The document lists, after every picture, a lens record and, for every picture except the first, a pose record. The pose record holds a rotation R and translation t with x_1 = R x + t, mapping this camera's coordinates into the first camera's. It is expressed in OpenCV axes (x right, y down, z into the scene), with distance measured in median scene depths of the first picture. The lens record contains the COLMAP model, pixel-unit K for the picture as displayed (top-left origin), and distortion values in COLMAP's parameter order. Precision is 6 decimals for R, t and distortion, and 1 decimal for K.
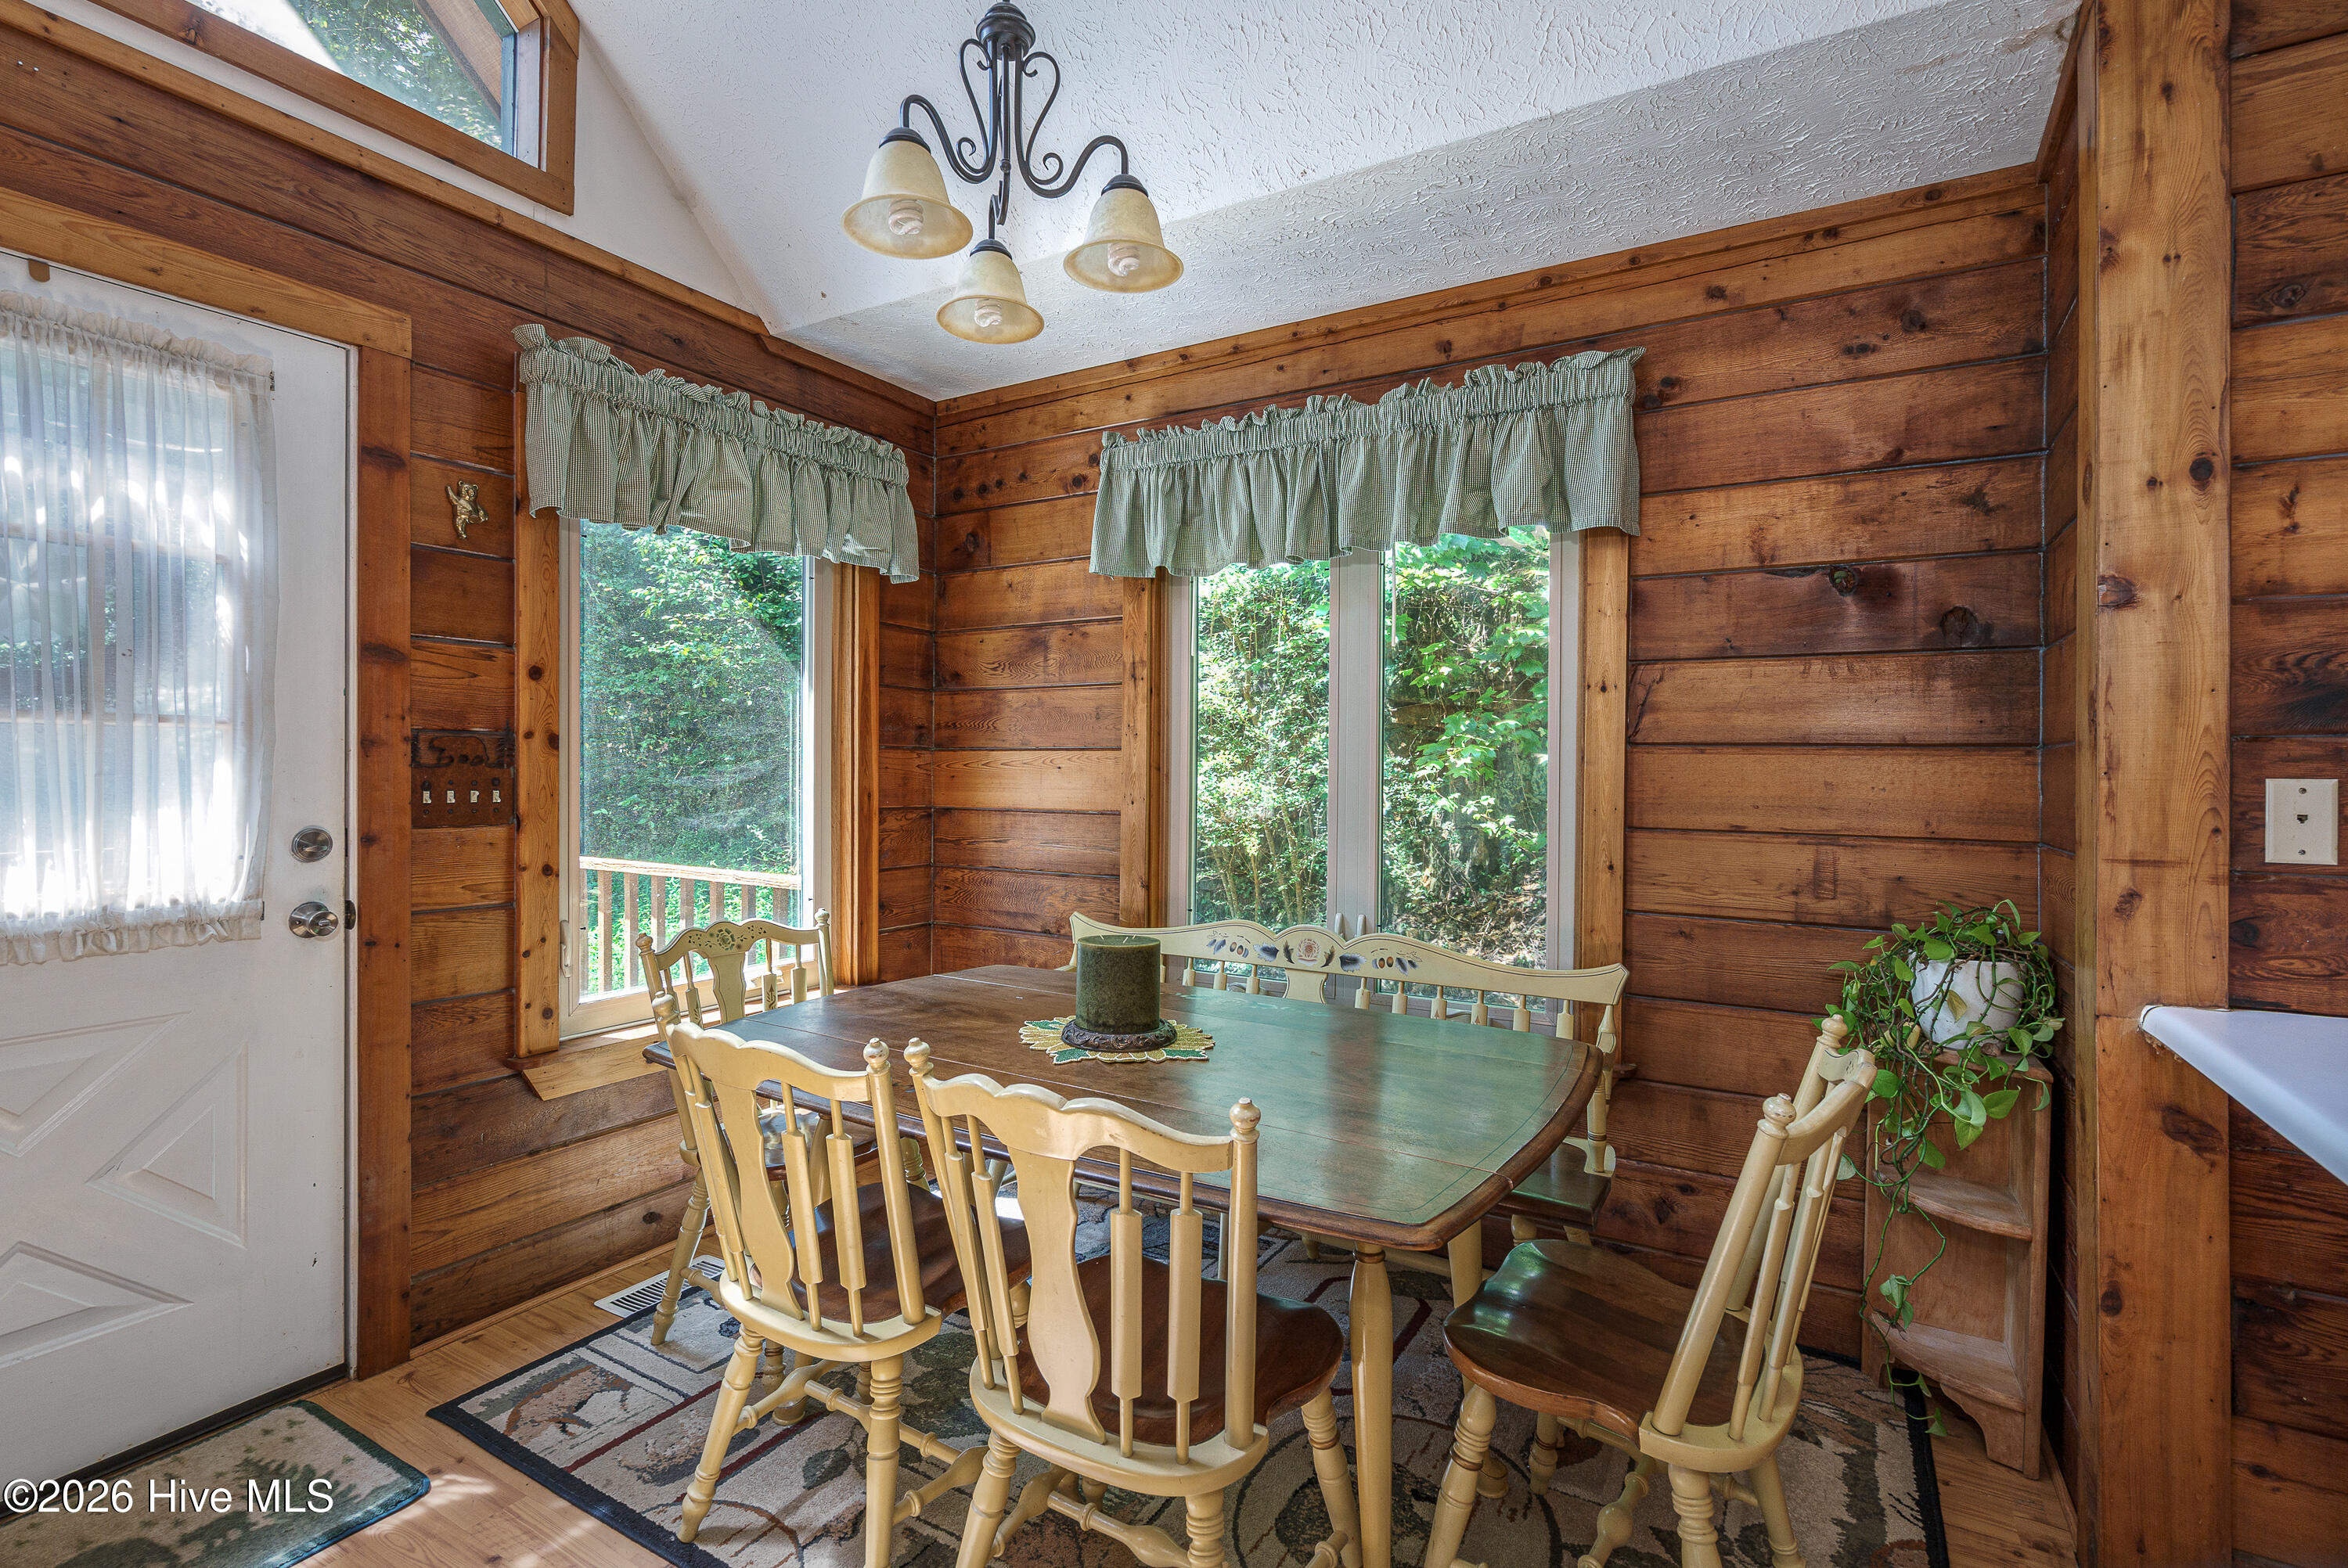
lens RADIAL K [[1121.8, 0, 1159.1], [0, 1121.8, 763.7], [0, 0, 1]] dist [-0.002401, -0.000078]
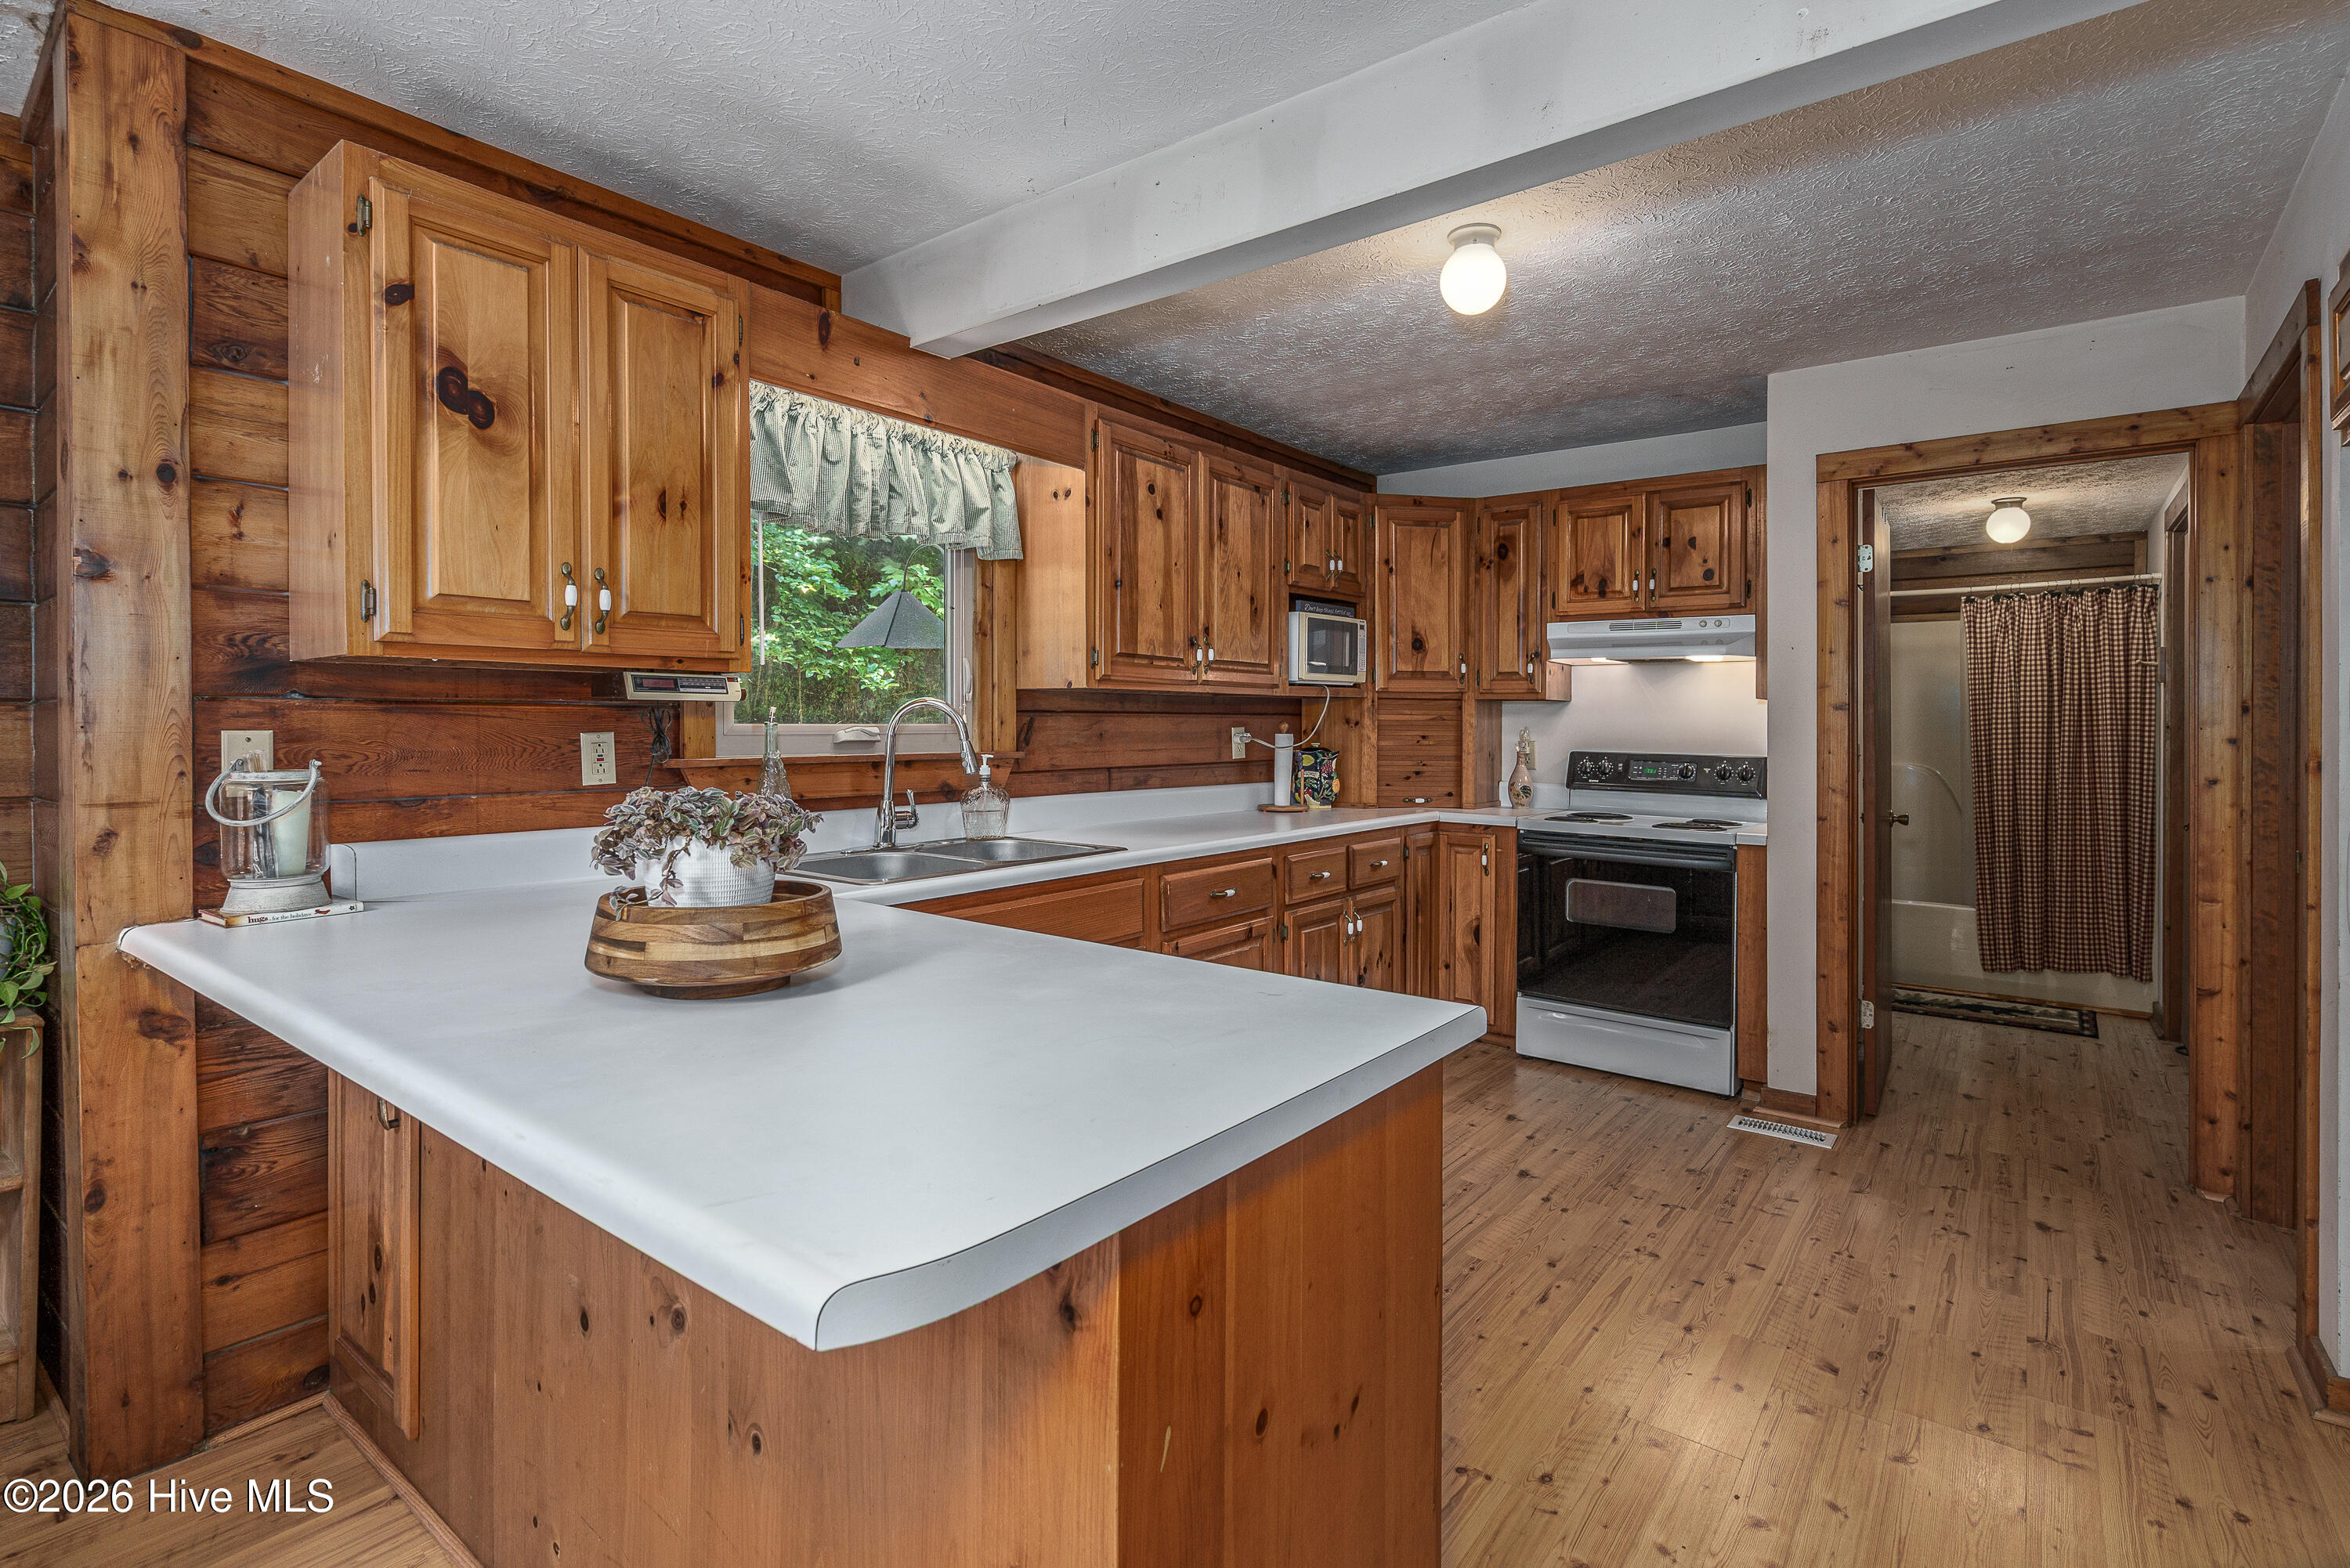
lens RADIAL K [[1091.8, 0, 1174.2], [0, 1091.8, 731.7], [0, 0, 1]] dist [-0.000585, -0.000024]
pose [[0.118402, -0.010257, 0.992913, -0.099633], [-0.000156, 0.999946, 0.010348, 0.001673], [-0.992966, -0.001380, 0.118394, -0.200610]]
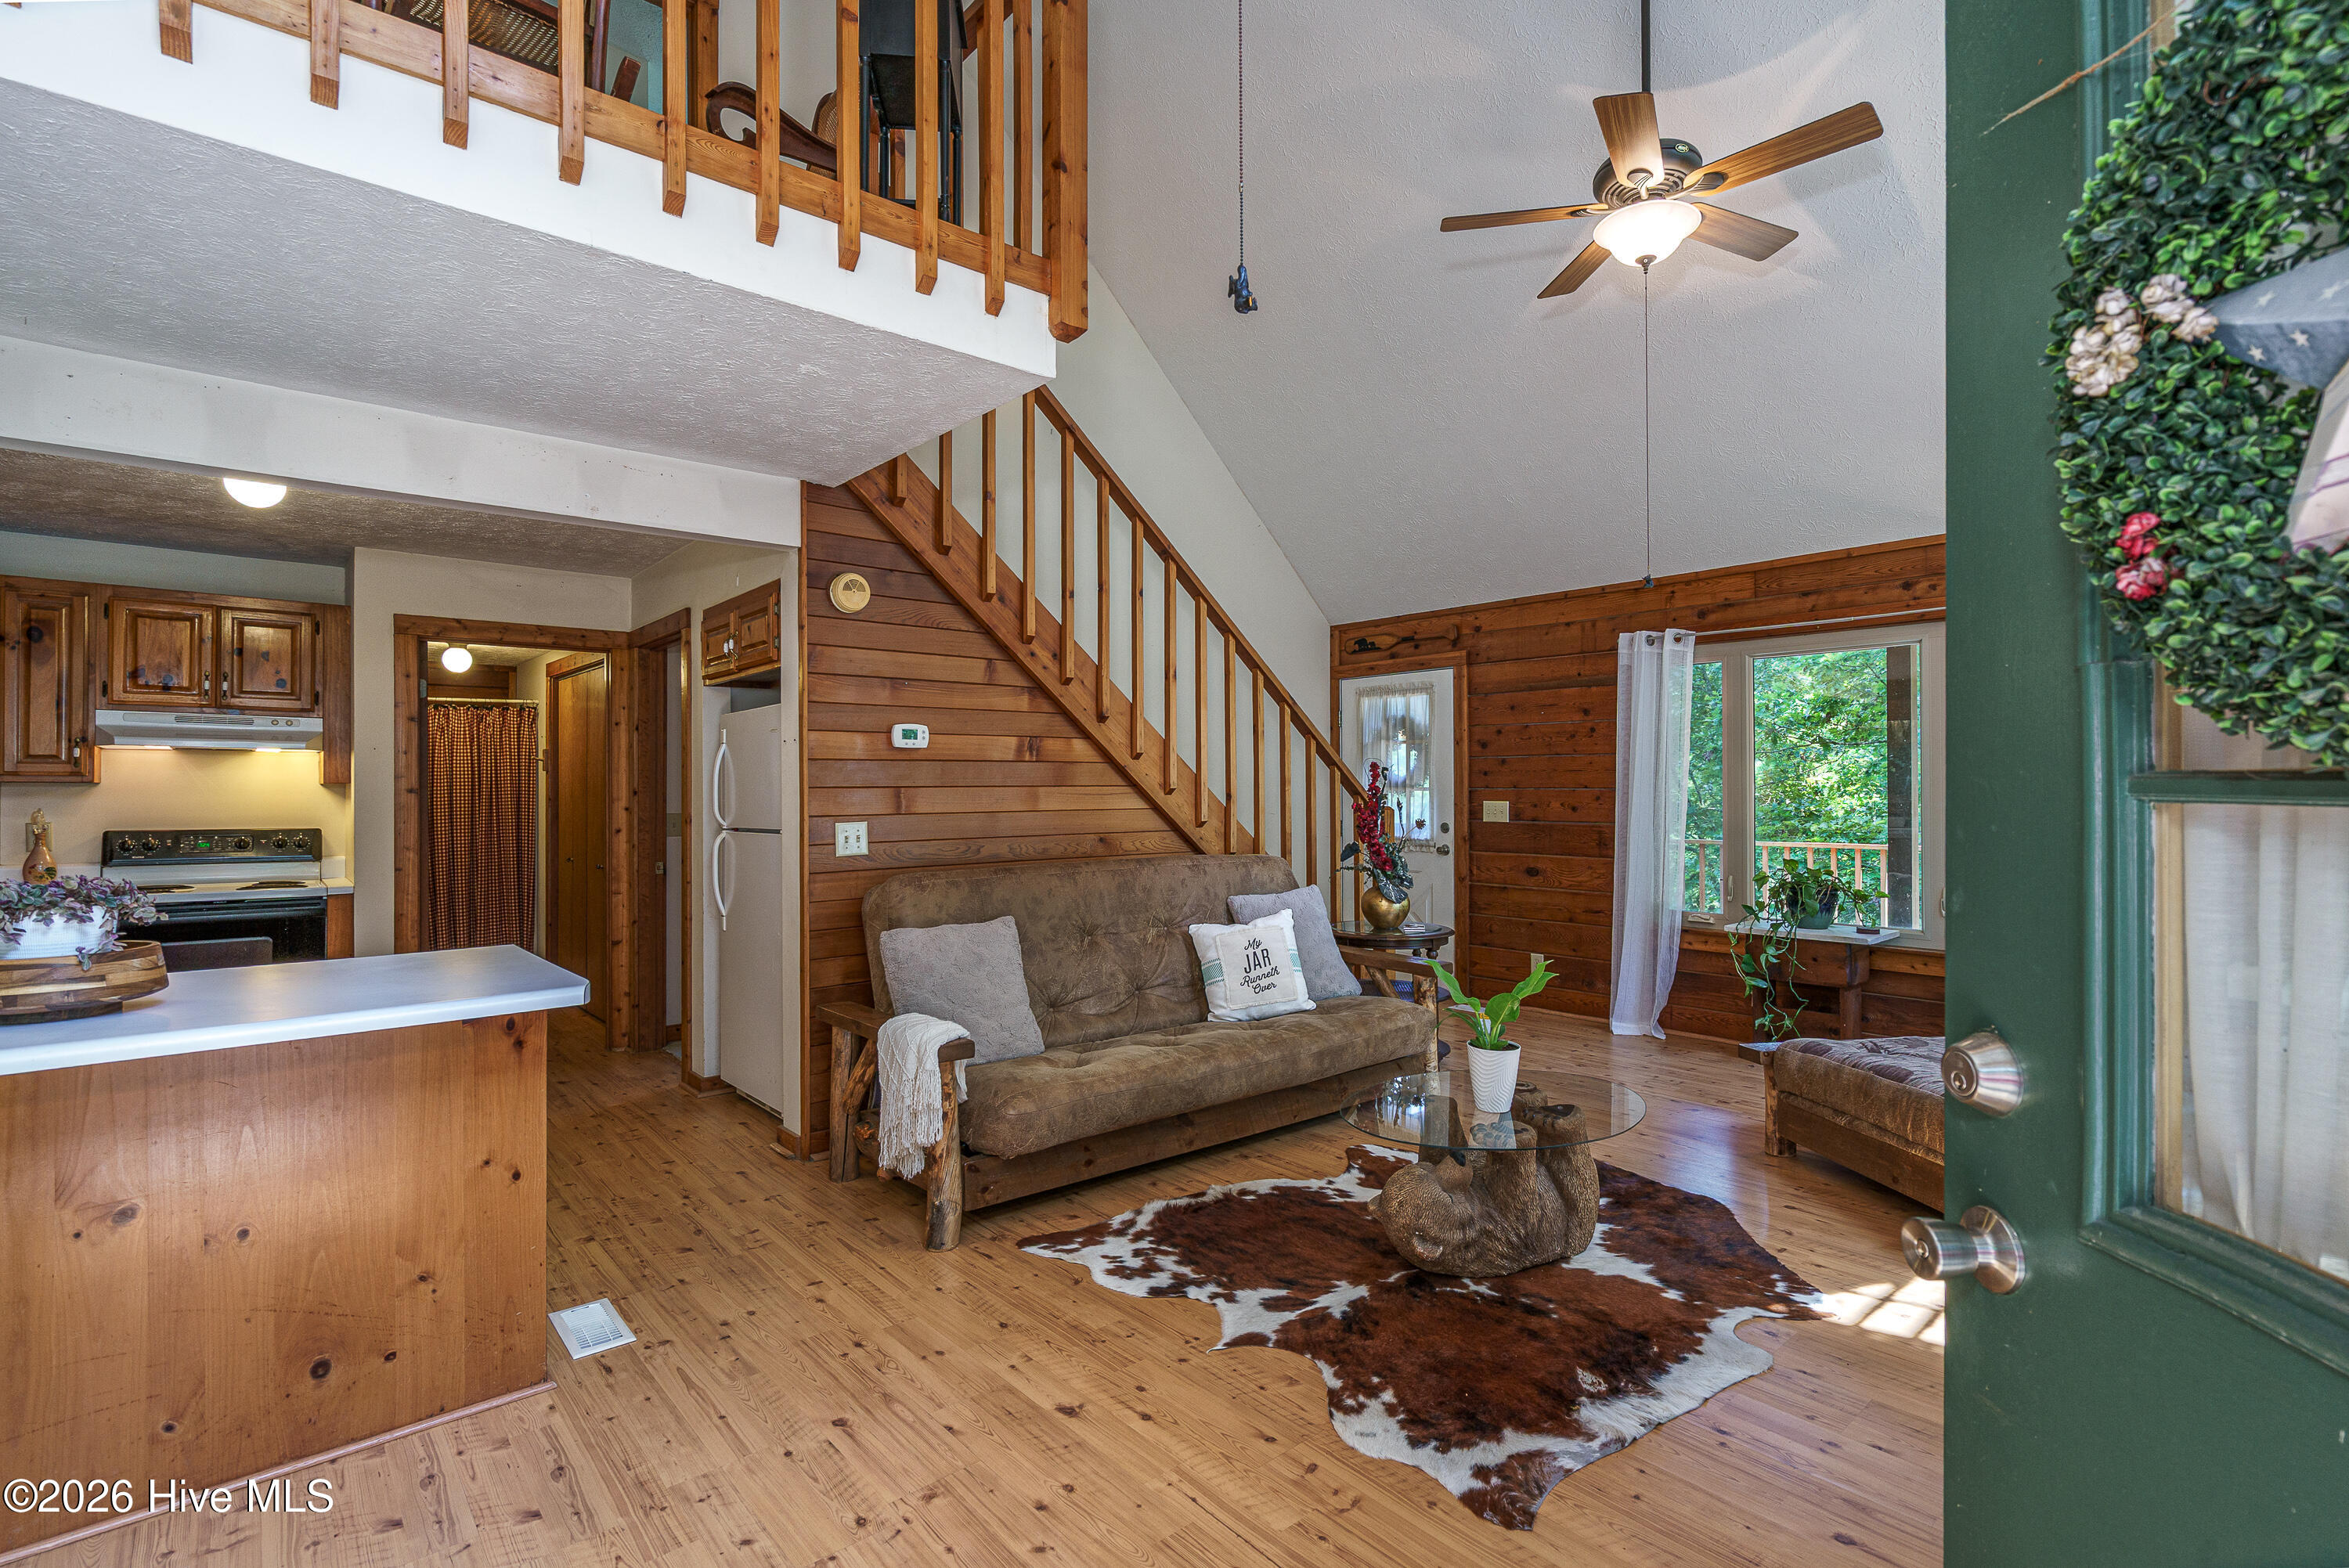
lens RADIAL K [[1110.0, 0, 1174.5], [0, 1110.0, 784.0], [0, 0, 1]] dist [0.024216, 0.000150]
pose [[-0.947295, -0.001132, 0.320361, -0.851271], [-0.000480, 0.999998, 0.002116, -0.050041], [-0.320363, 0.001851, -0.947293, 1.015860]]
